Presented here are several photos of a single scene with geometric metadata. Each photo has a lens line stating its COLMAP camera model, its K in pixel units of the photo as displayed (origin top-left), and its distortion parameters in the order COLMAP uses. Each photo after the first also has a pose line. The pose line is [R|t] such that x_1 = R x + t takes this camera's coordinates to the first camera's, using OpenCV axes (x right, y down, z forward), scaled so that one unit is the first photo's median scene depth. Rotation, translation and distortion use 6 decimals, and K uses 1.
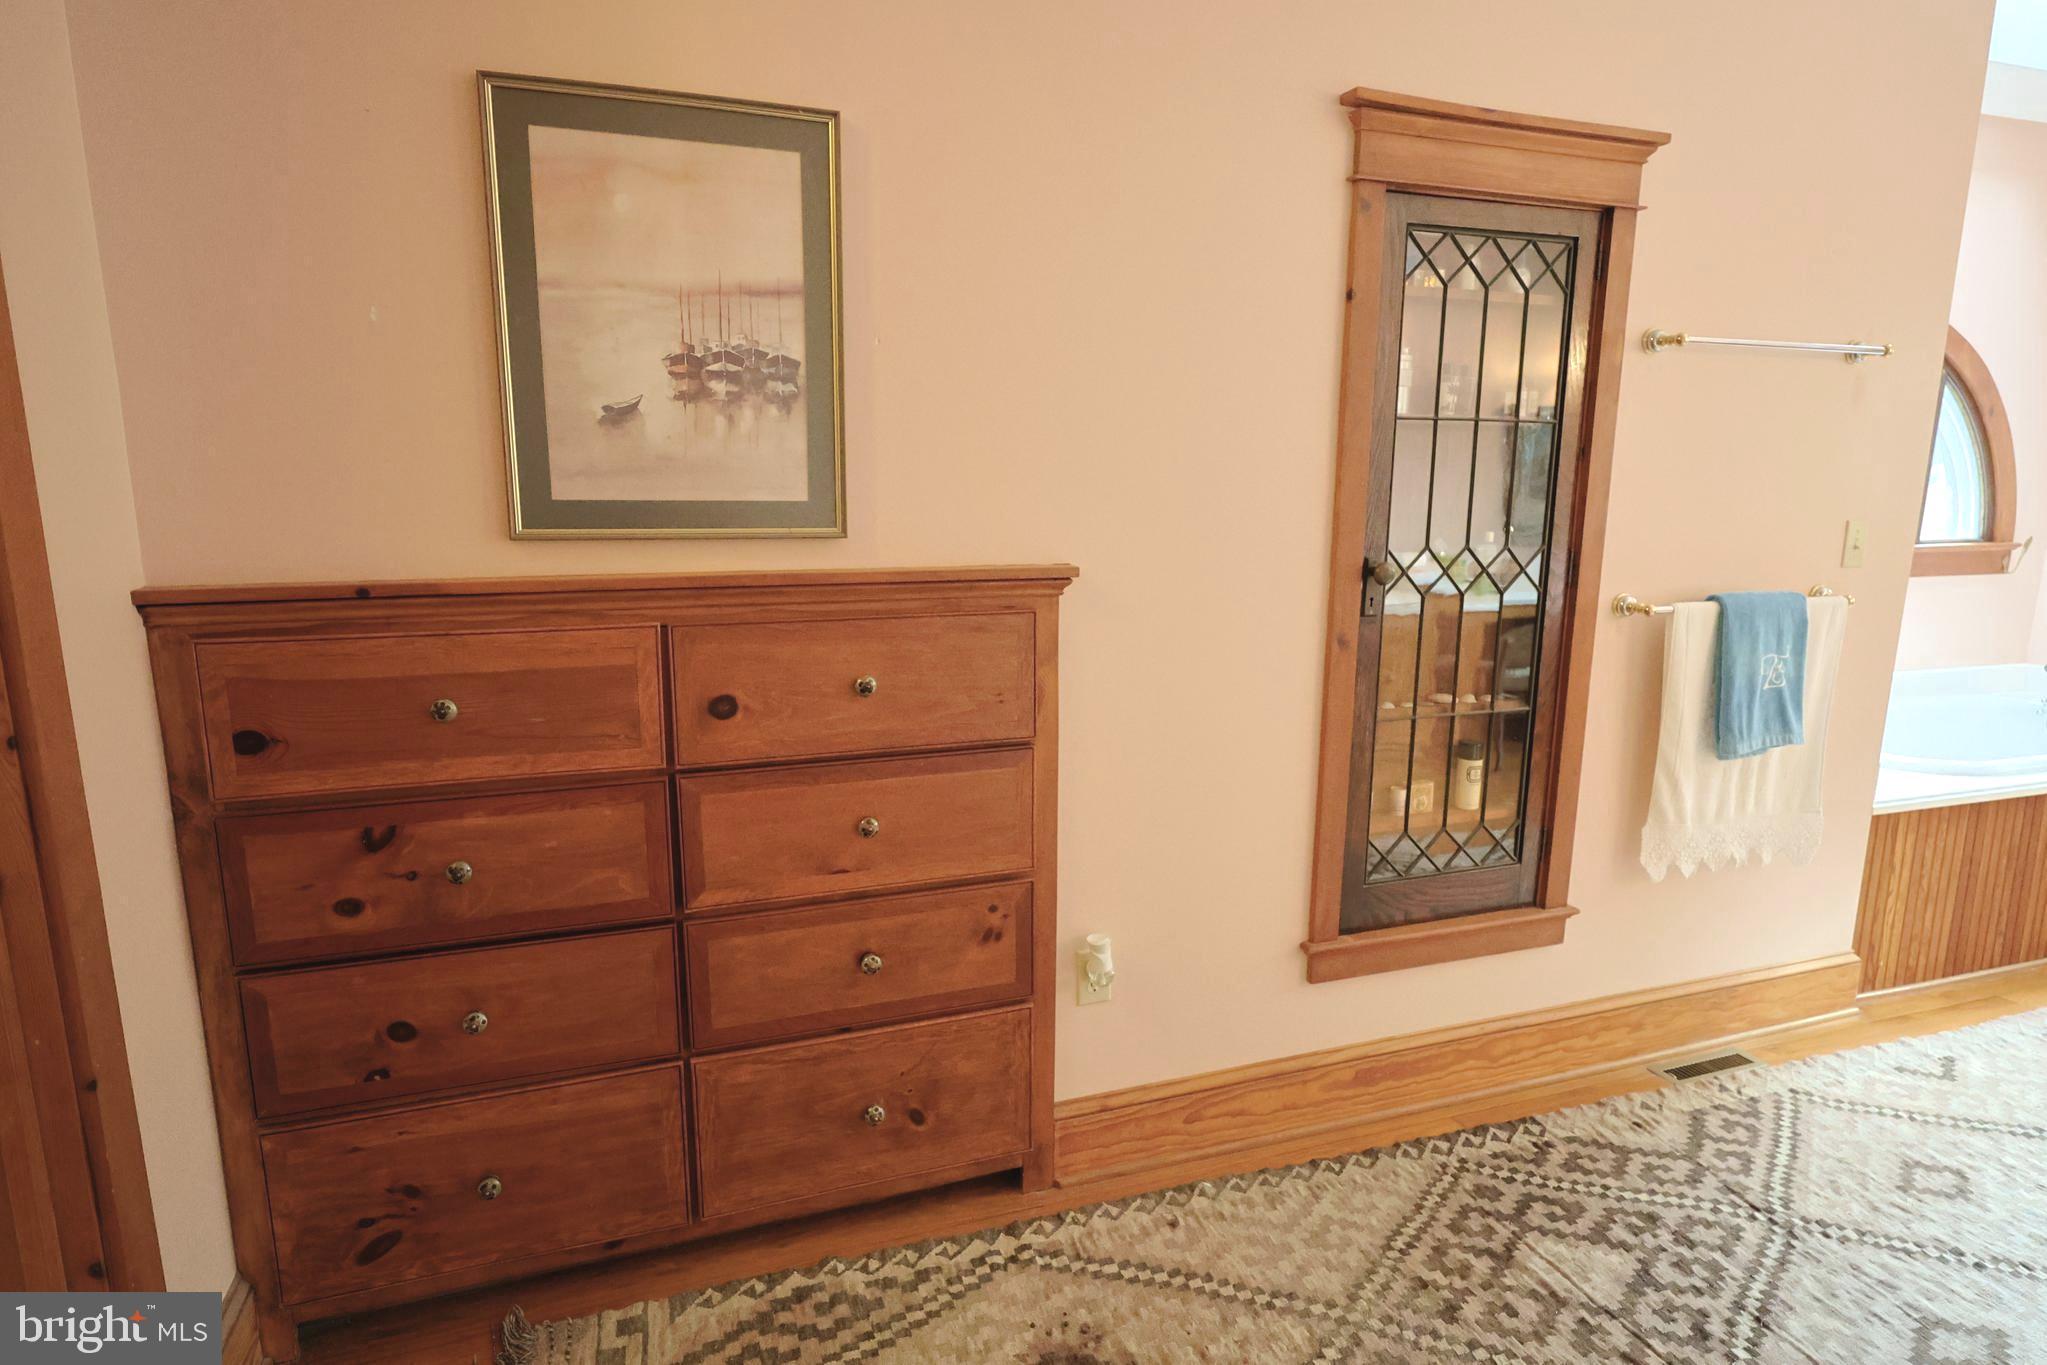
lens RADIAL K [[1143.5, 0, 1023.5], [0, 1143.5, 682.5], [0, 0, 1]] dist [0.002735, 0.001205]
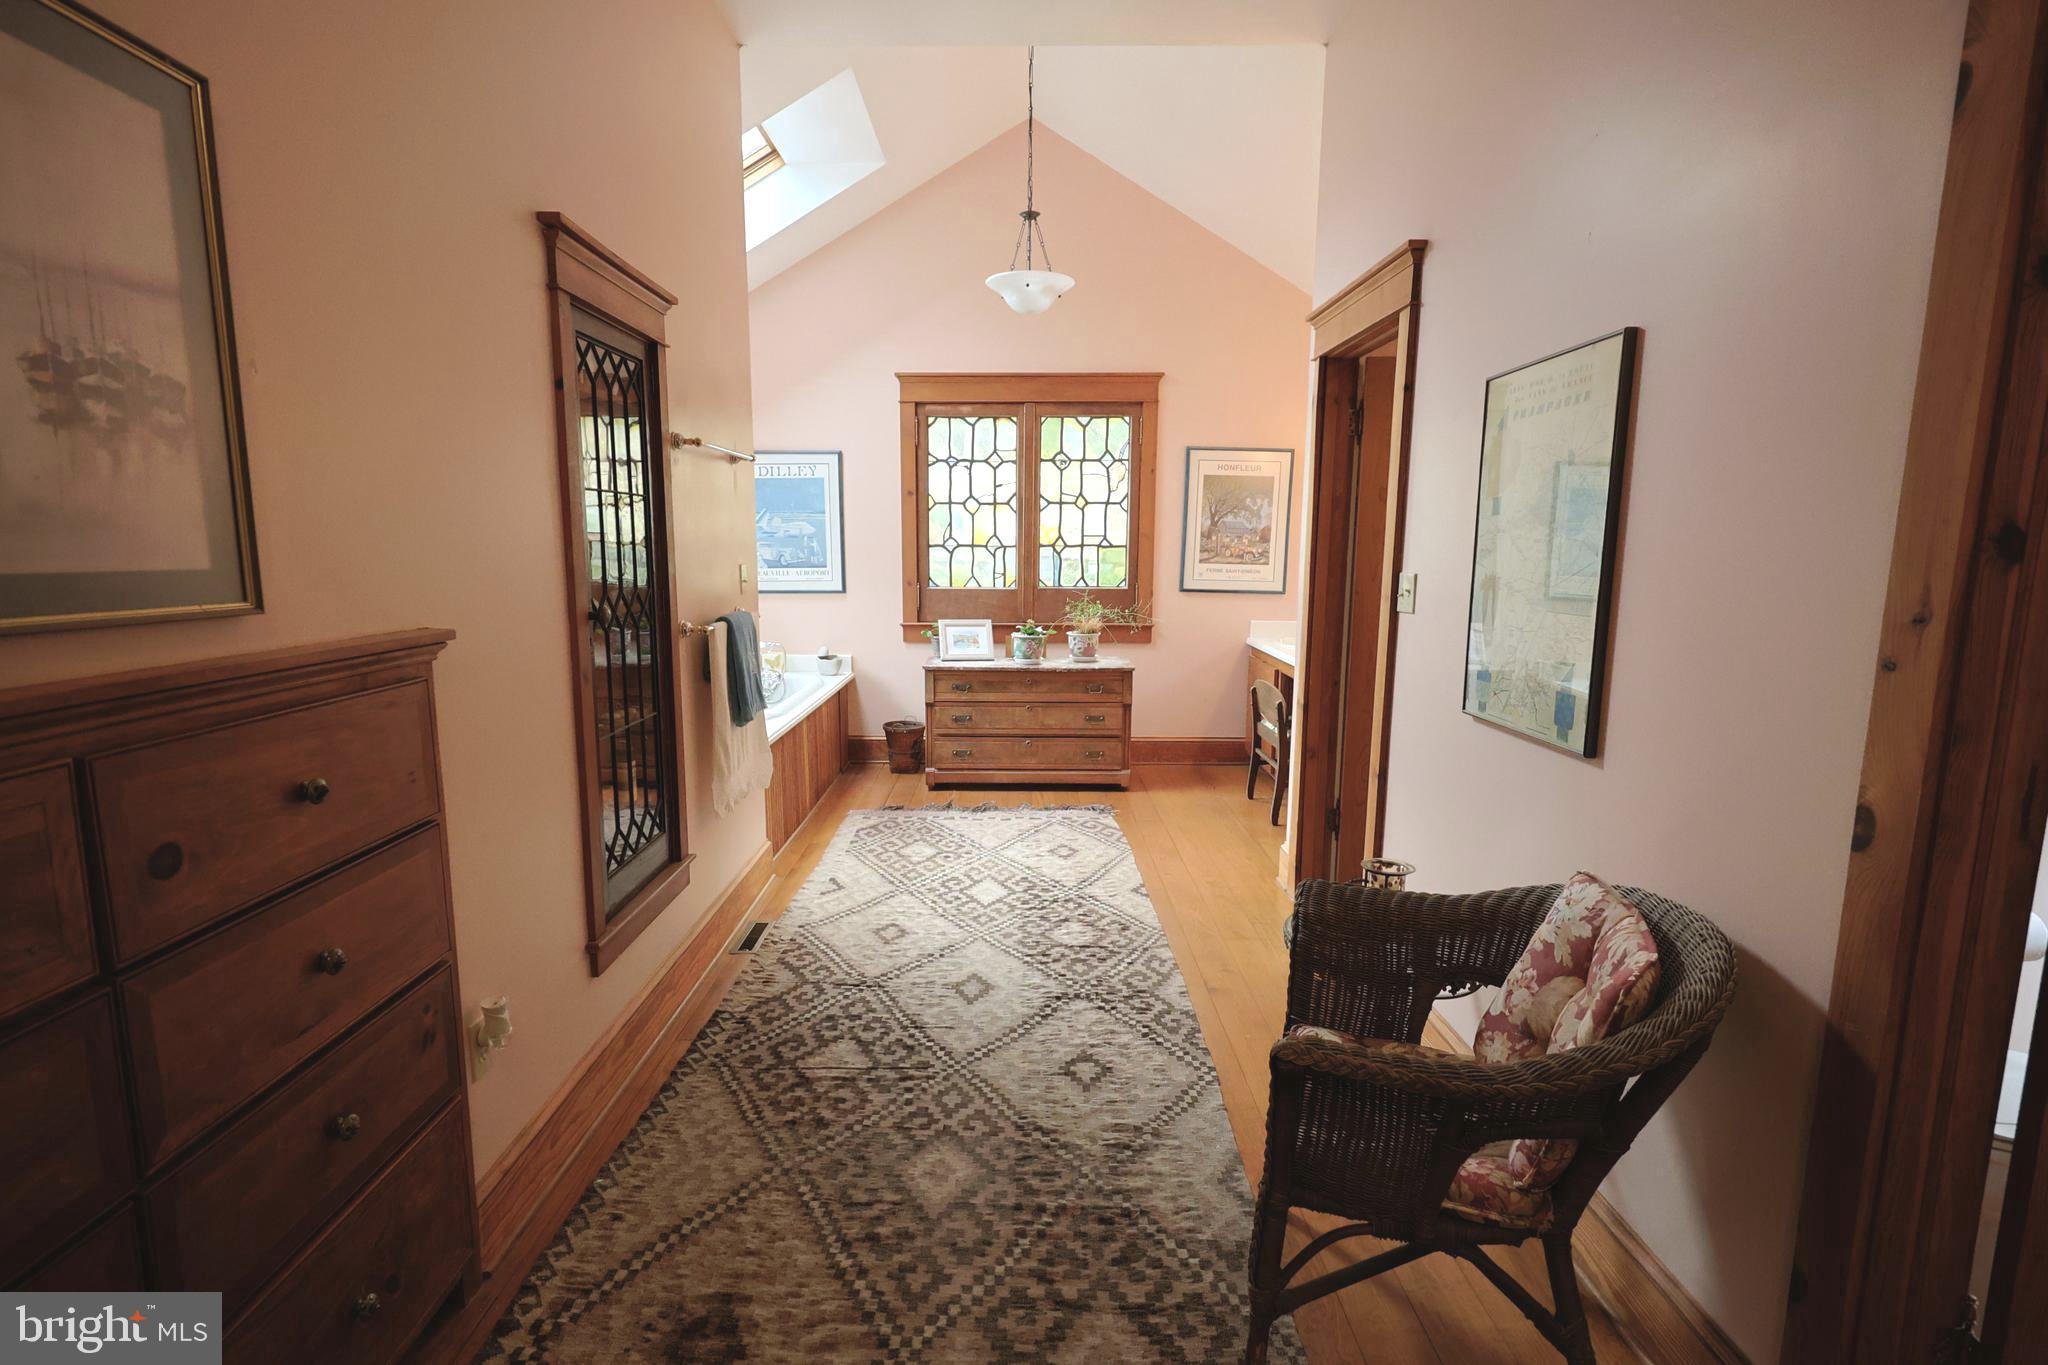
lens RADIAL K [[1006.7, 0, 1033.9], [0, 1006.7, 683.6], [0, 0, 1]] dist [-0.001184, 0.000296]
pose [[0.317281, -0.138743, 0.938127, -0.603580], [0.172131, 0.981233, 0.086902, -0.043620], [-0.932579, 0.133908, 0.335209, 0.252005]]
